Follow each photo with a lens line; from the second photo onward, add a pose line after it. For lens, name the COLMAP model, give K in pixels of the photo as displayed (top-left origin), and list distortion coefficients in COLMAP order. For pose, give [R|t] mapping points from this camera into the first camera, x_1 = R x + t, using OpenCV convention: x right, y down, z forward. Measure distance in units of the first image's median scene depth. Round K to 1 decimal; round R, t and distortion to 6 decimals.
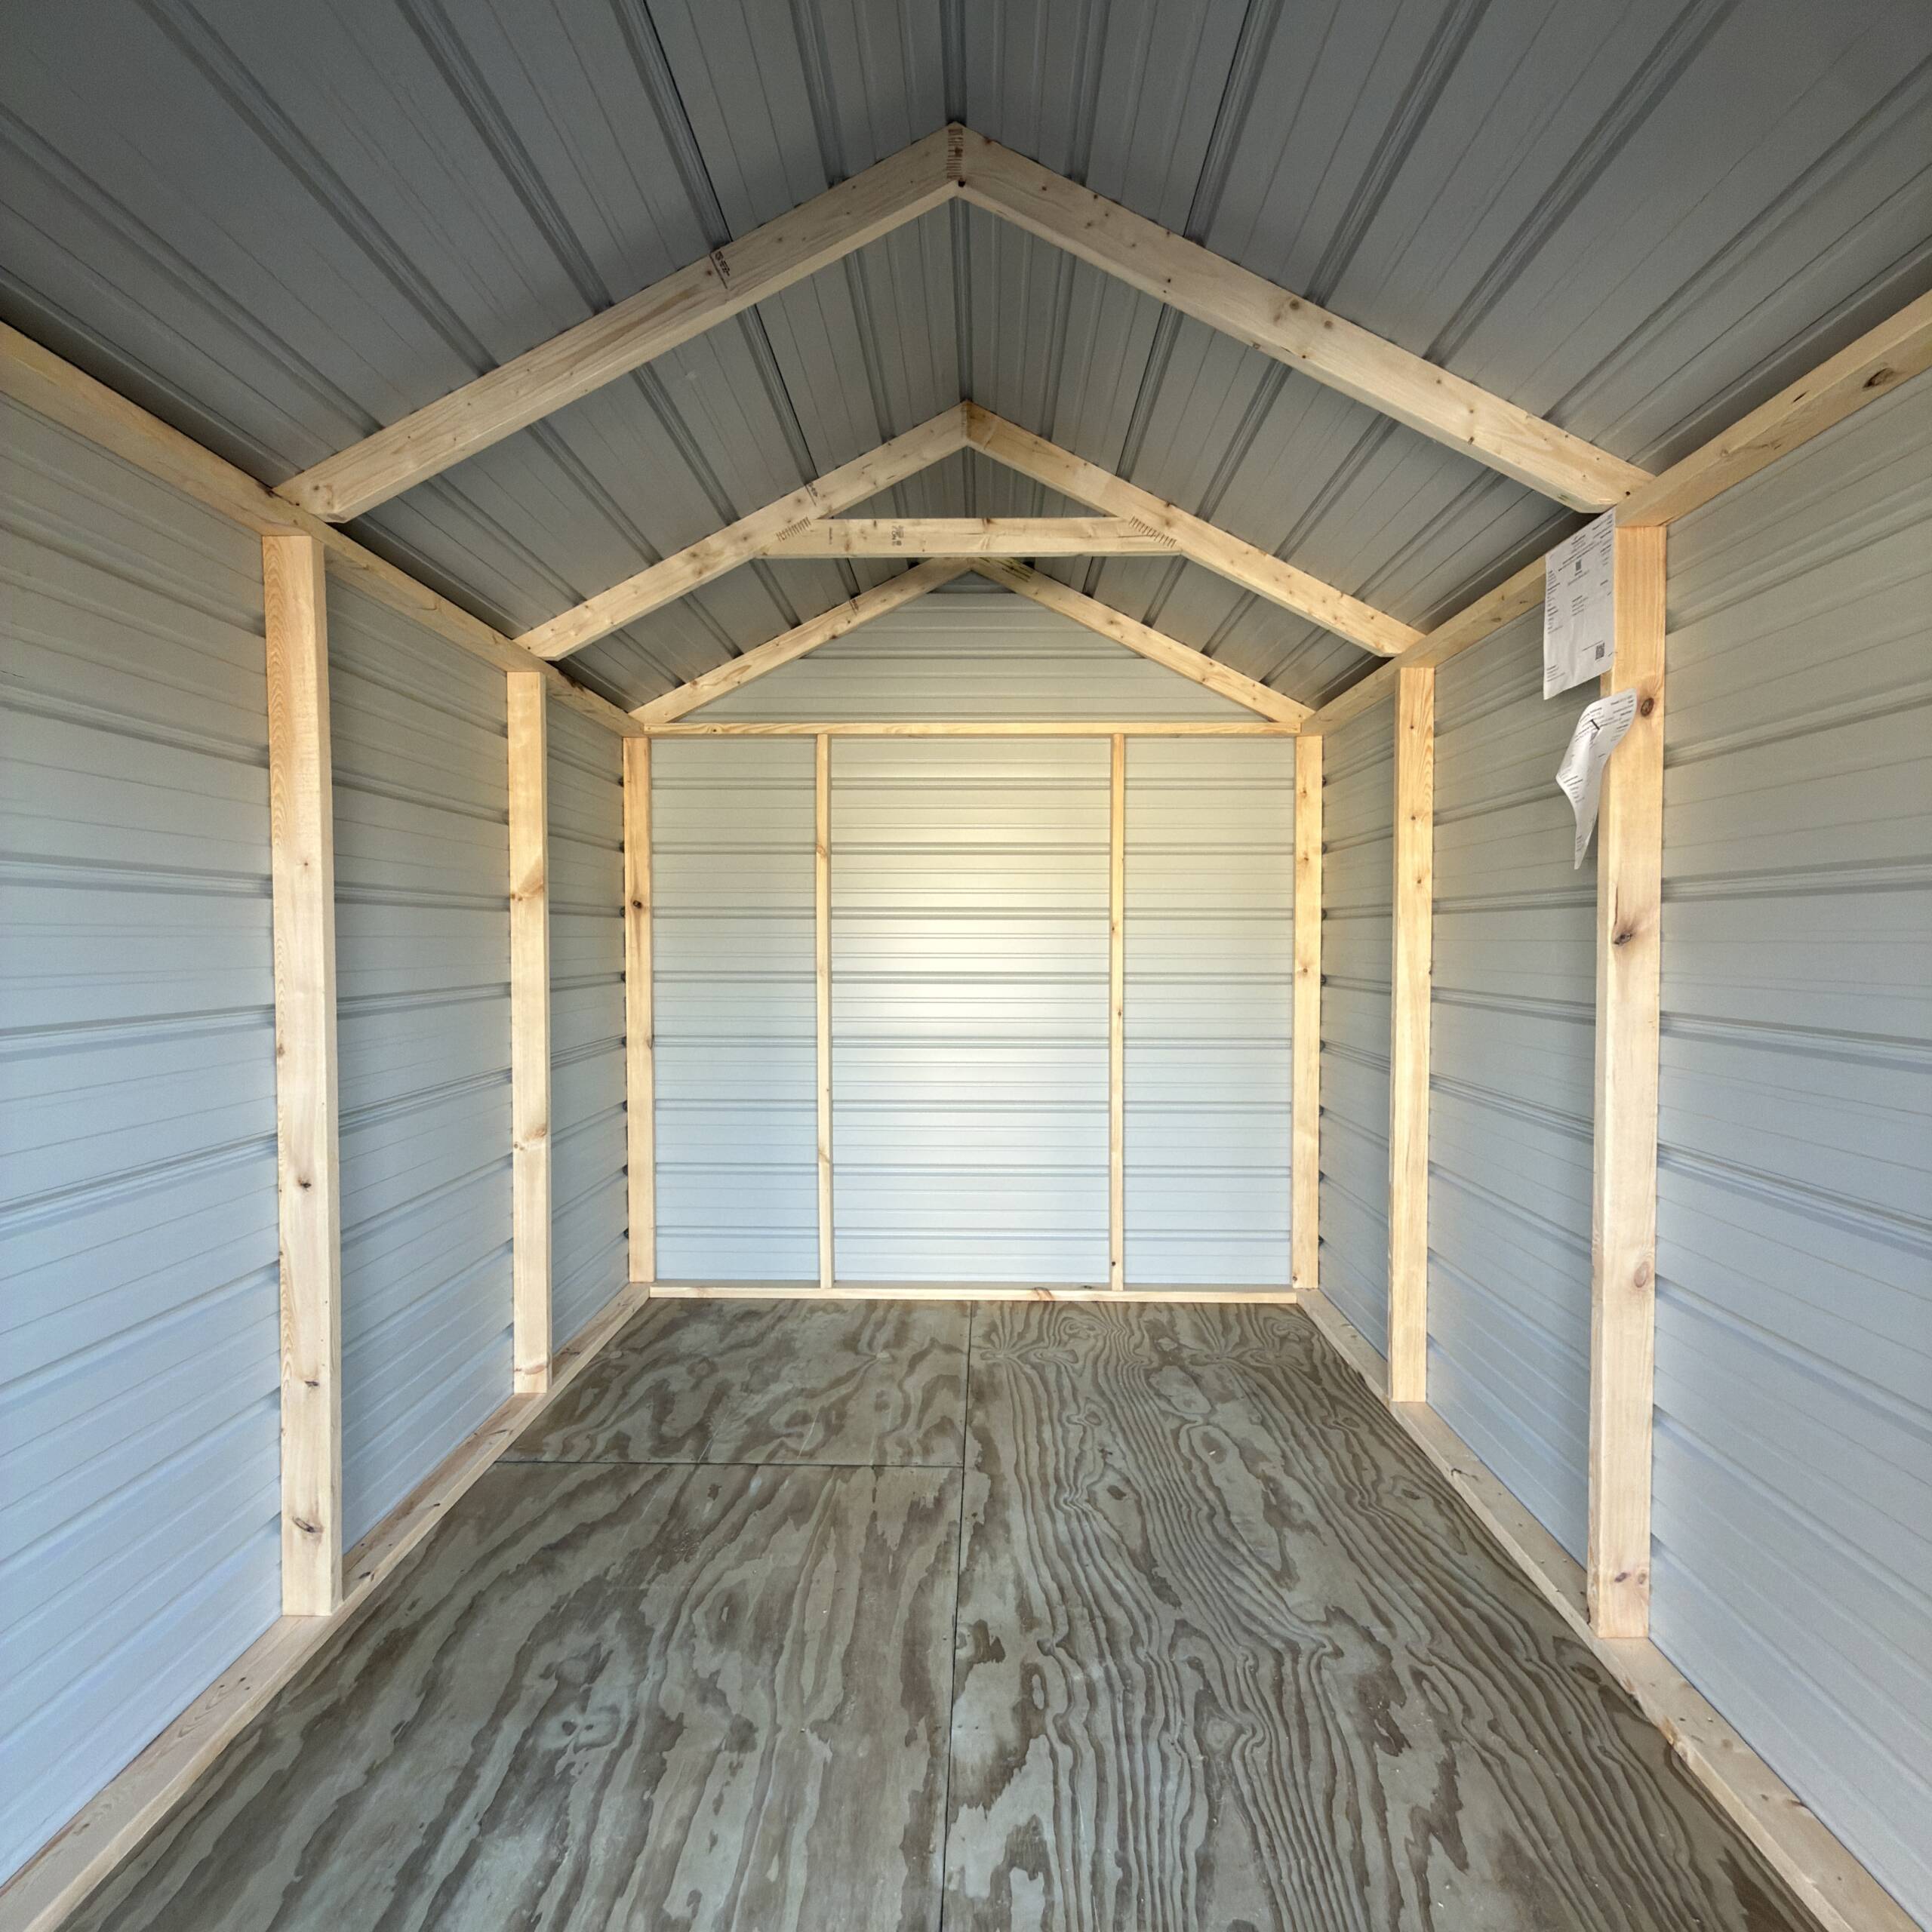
lens RADIAL K [[1020.4, 0, 970.9], [0, 1020.4, 967.0], [0, 0, 1]] dist [-0.001823, -0.000768]
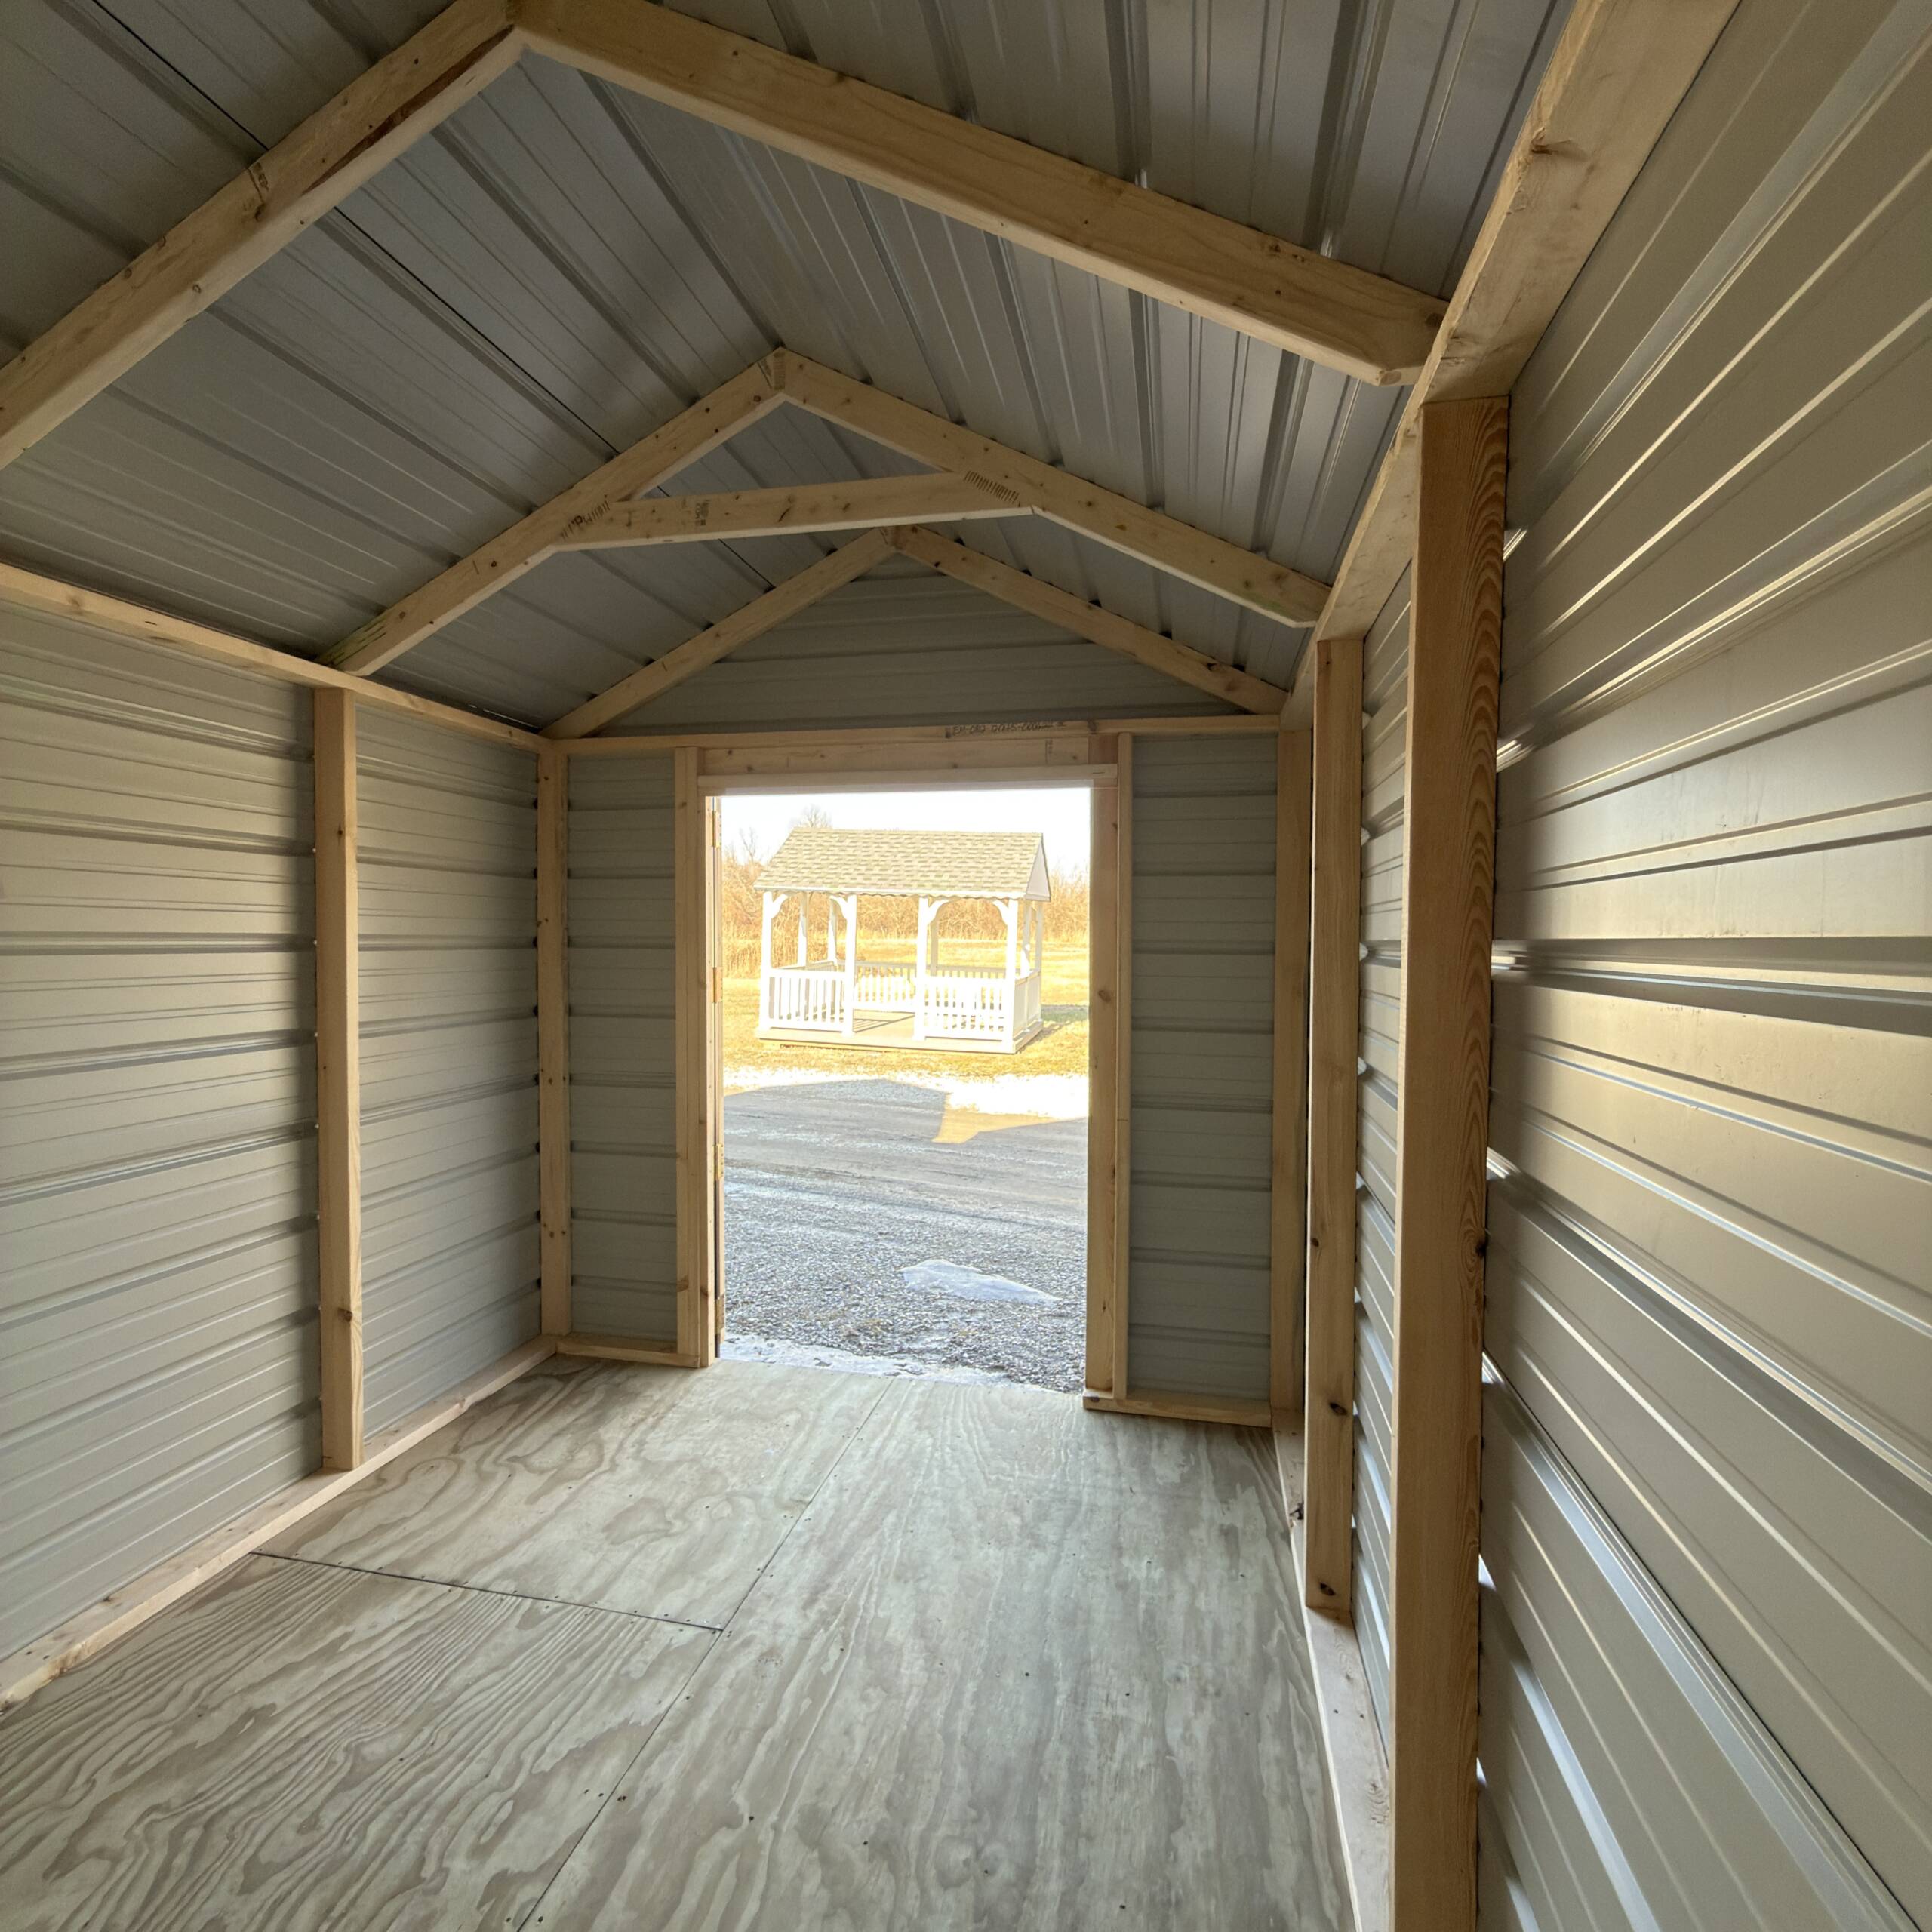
lens RADIAL K [[1020.4, 0, 970.9], [0, 1020.4, 967.0], [0, 0, 1]] dist [-0.001823, -0.000768]
pose [[-0.981965, -0.014580, 0.188502, -0.362506], [-0.004492, 0.998540, 0.053836, -0.077996], [-0.189011, 0.052018, -0.980596, 1.249628]]
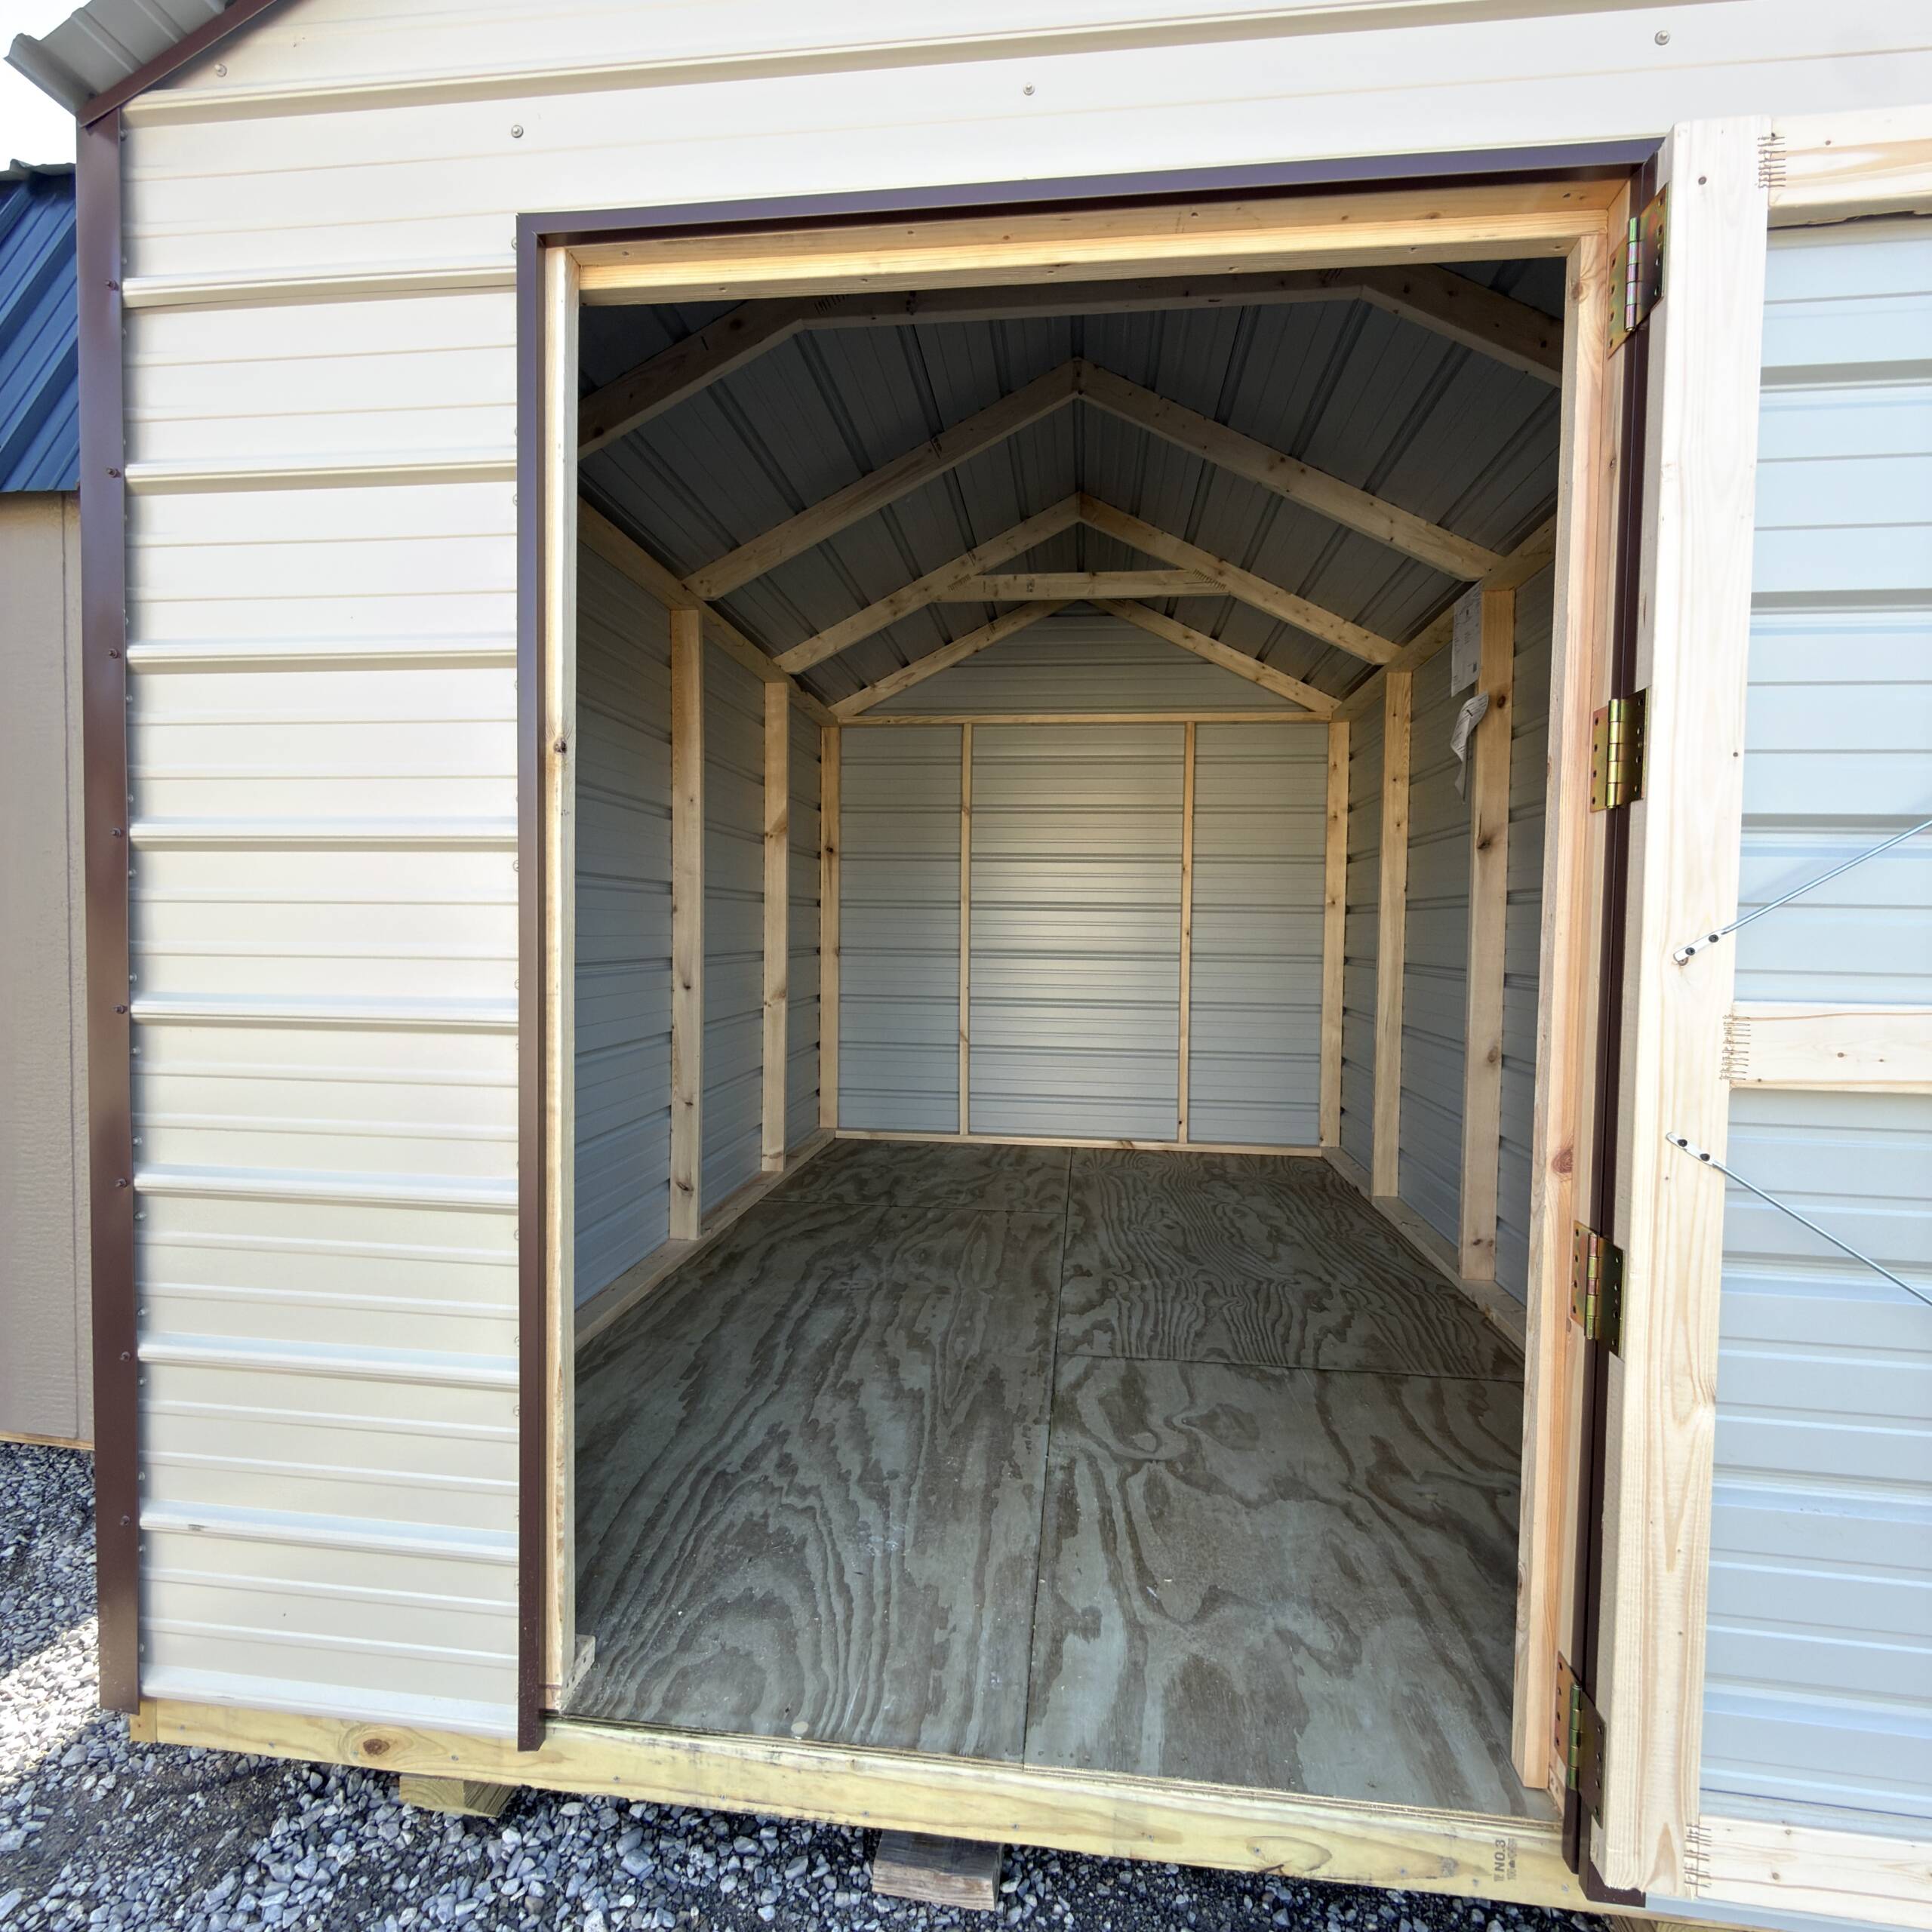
lens RADIAL K [[1020.4, 0, 970.9], [0, 1020.4, 967.0], [0, 0, 1]] dist [-0.001823, -0.000768]
pose [[0.995181, 0.015639, -0.096798, -0.008060], [-0.014752, 0.999842, 0.009873, 0.116564], [0.096937, -0.008397, 0.995255, -0.500760]]
